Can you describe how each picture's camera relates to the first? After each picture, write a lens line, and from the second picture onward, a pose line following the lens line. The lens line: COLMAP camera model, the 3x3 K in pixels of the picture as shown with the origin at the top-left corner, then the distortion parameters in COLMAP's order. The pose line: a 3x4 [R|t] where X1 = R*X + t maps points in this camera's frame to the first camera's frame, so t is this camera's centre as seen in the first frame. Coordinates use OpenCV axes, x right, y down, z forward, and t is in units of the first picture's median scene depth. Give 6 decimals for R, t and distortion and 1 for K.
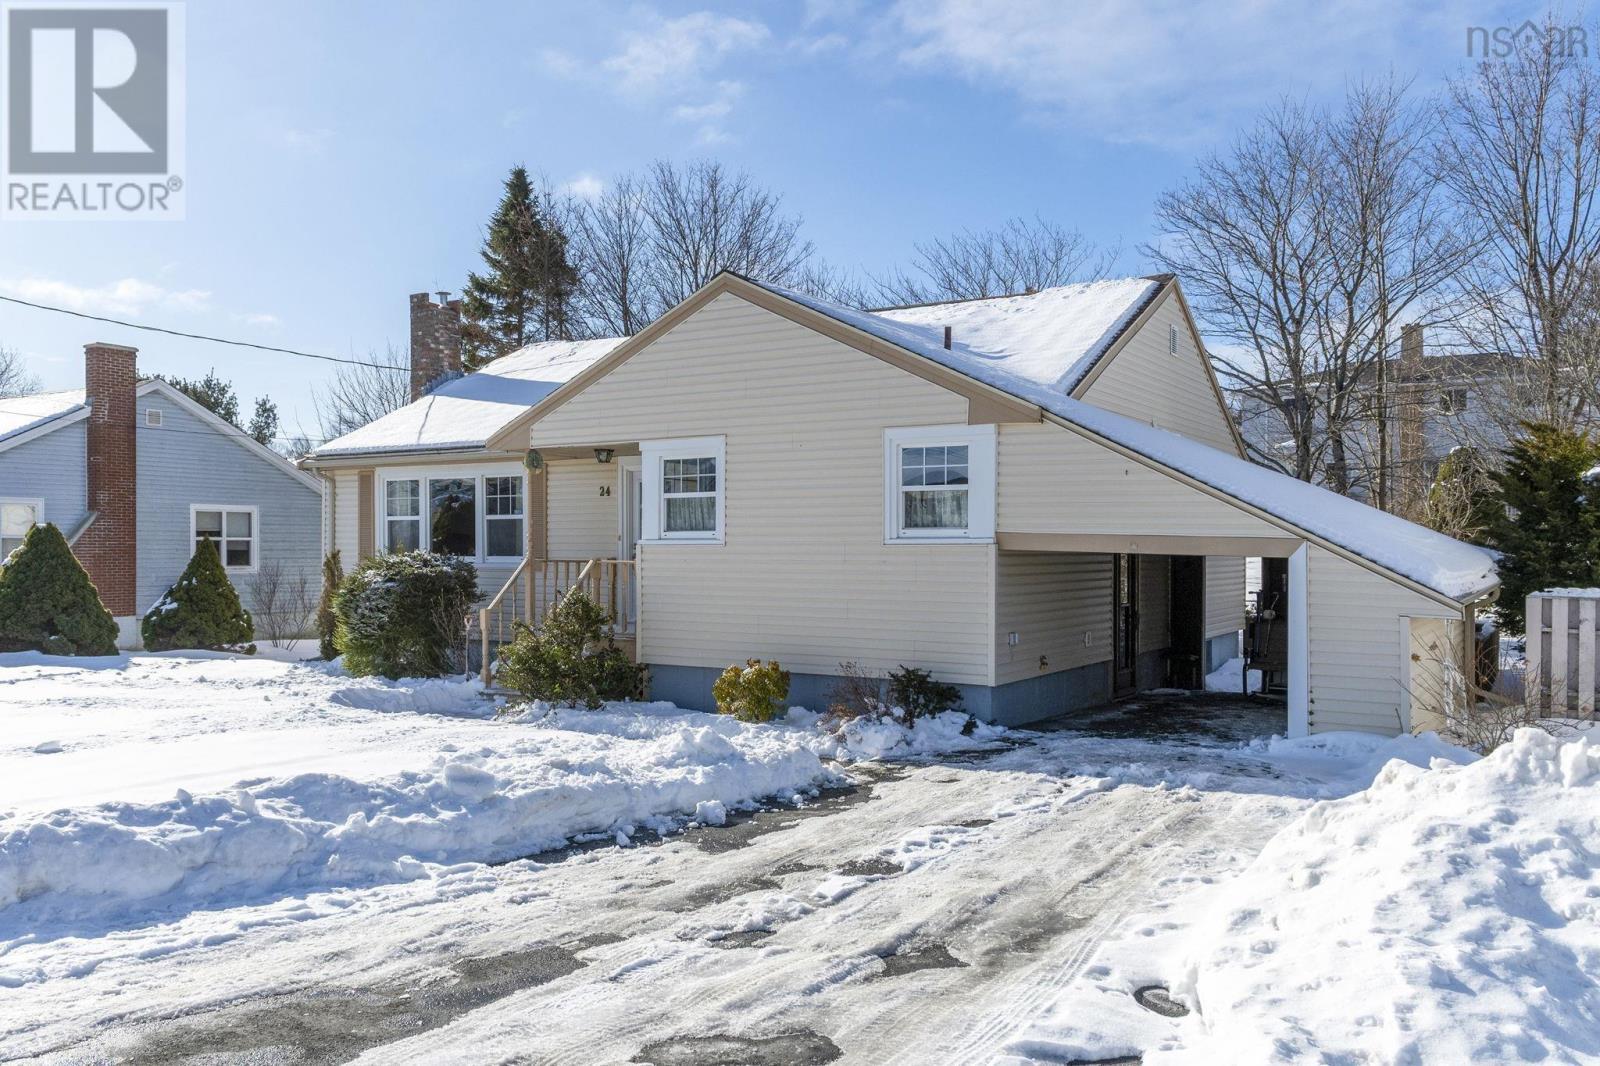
lens RADIAL K [[1299.1, 0, 845.4], [0, 1299.1, 535.1], [0, 0, 1]] dist [0.002928, 0.002066]
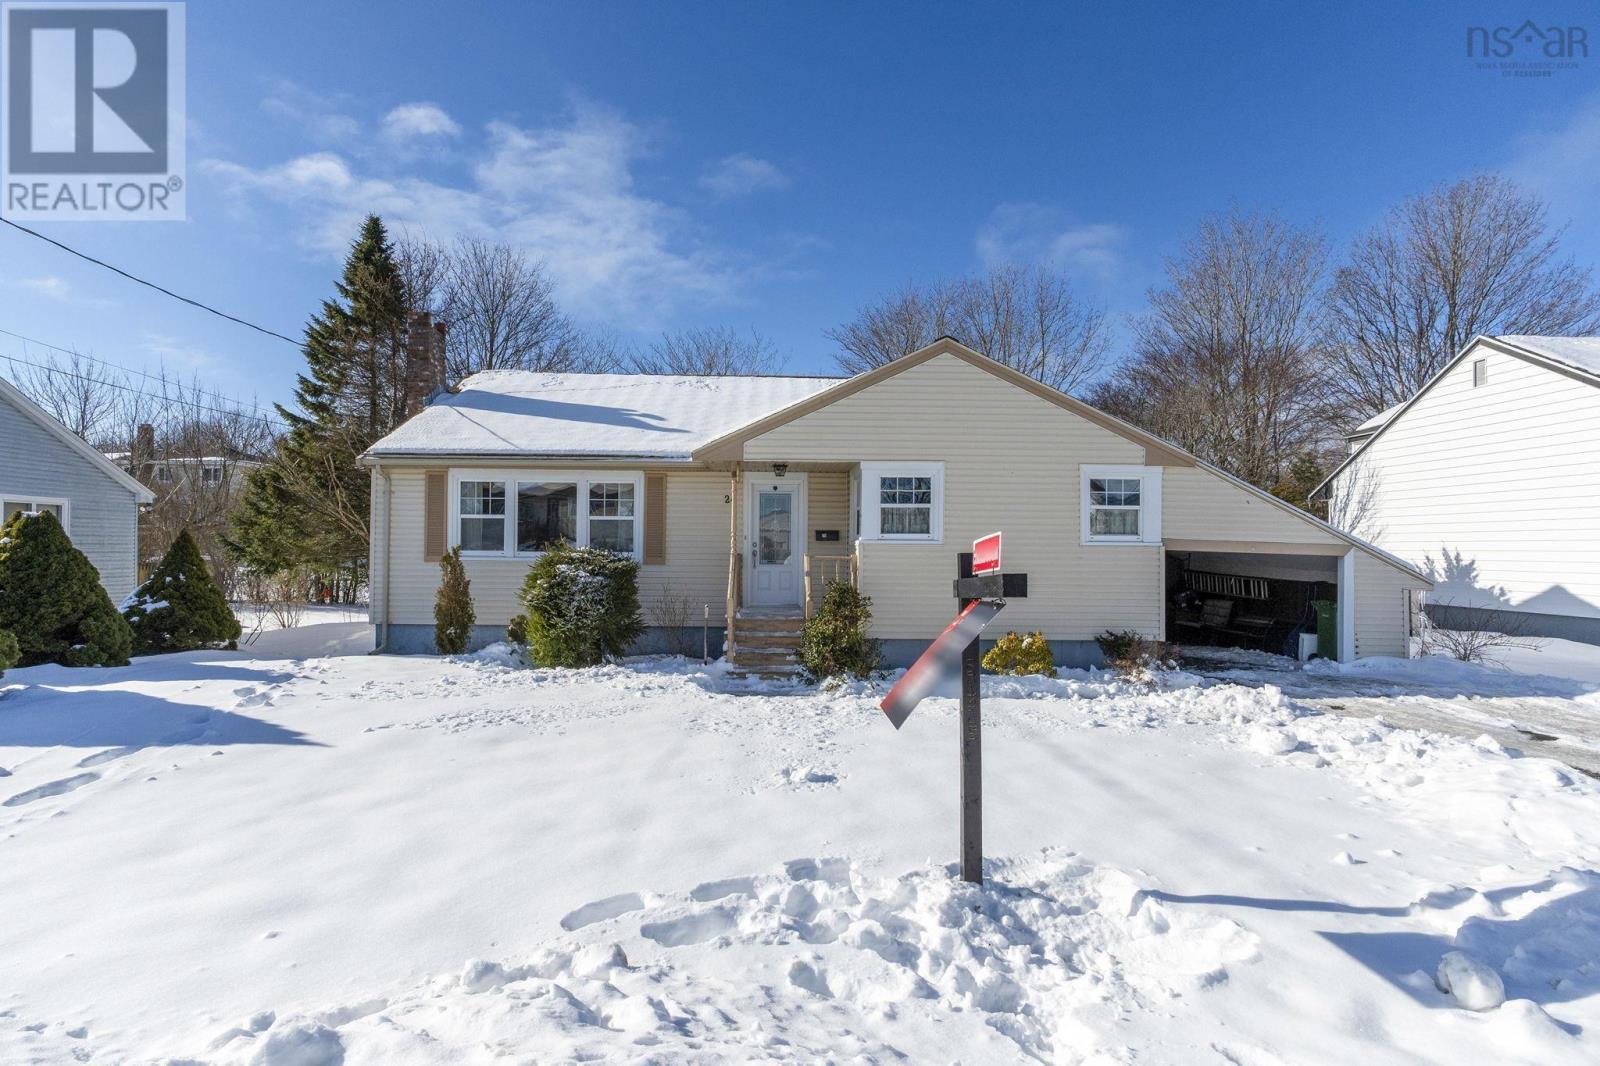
lens RADIAL K [[794.7, 0, 800.0], [0, 794.7, 533.0], [0, 0, 1]] dist [0.002617, 0.000186]
pose [[0.837076, 0.016819, 0.546828, -0.595966], [-0.012741, 0.999856, -0.011249, 0.005799], [-0.546939, 0.002449, 0.837169, 0.371732]]
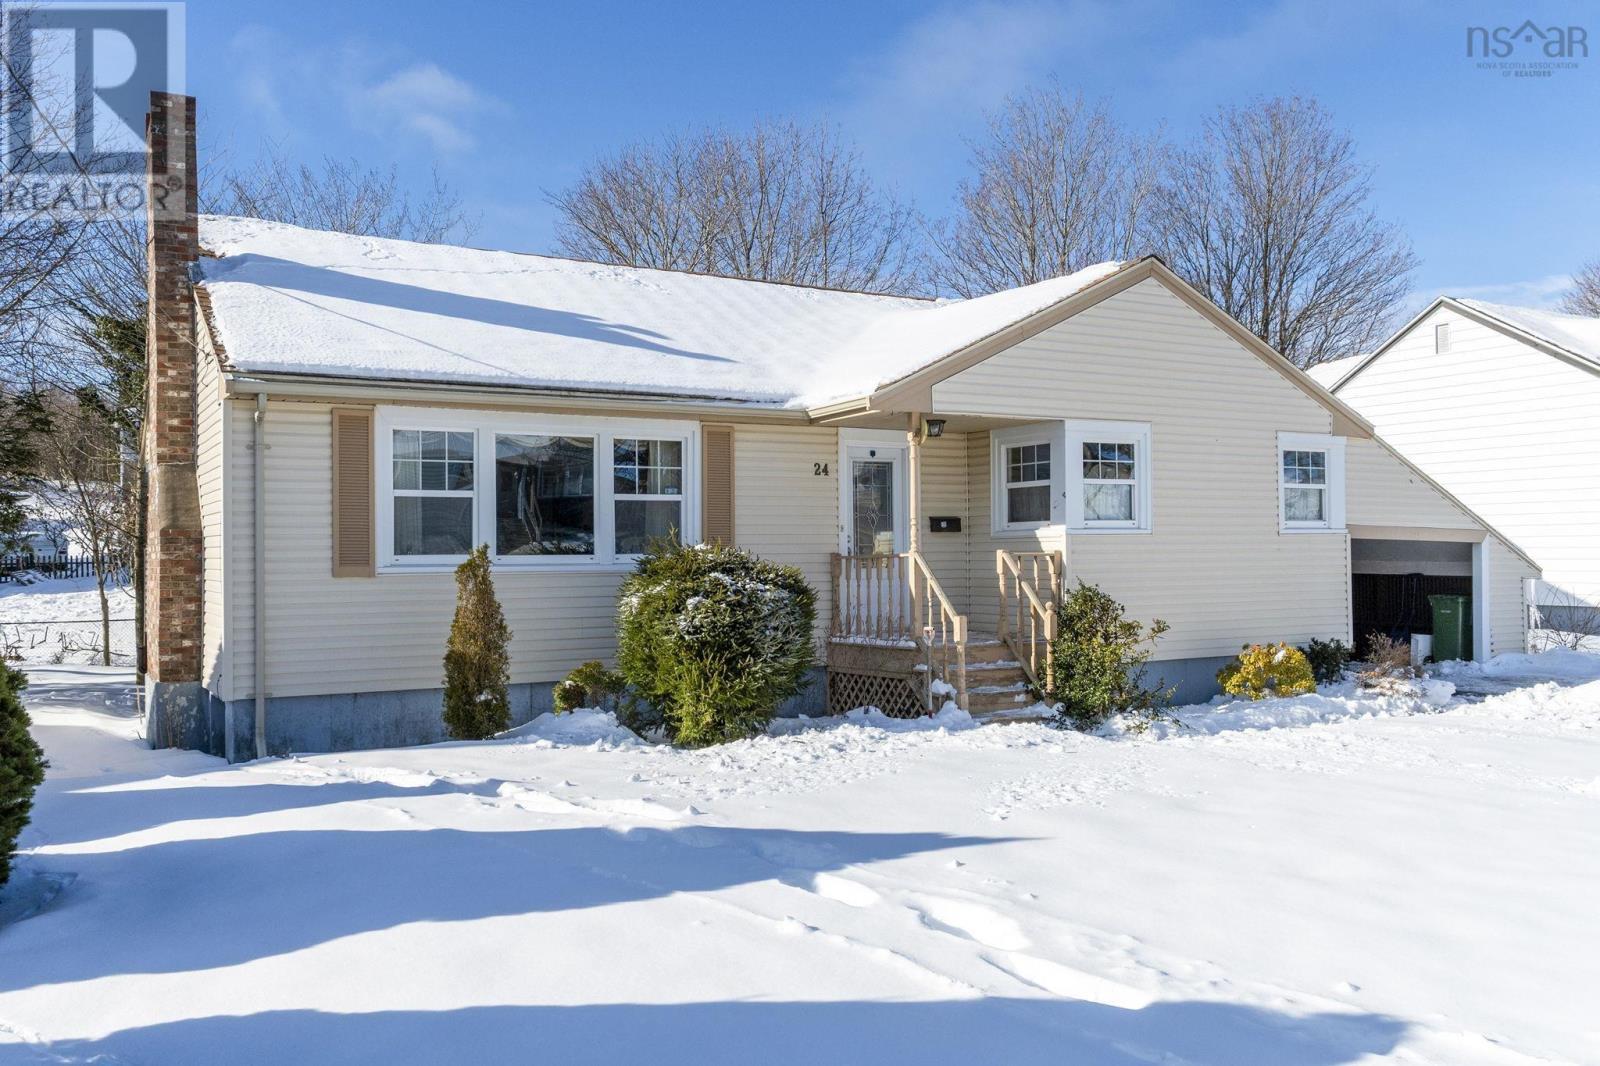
lens RADIAL K [[1299.1, 0, 845.4], [0, 1299.1, 535.1], [0, 0, 1]] dist [0.002928, 0.002066]
pose [[0.468258, 0.006458, 0.883568, -0.971228], [0.001974, 0.999963, -0.008355, 0.014259], [-0.883590, 0.005656, 0.468228, 0.680600]]
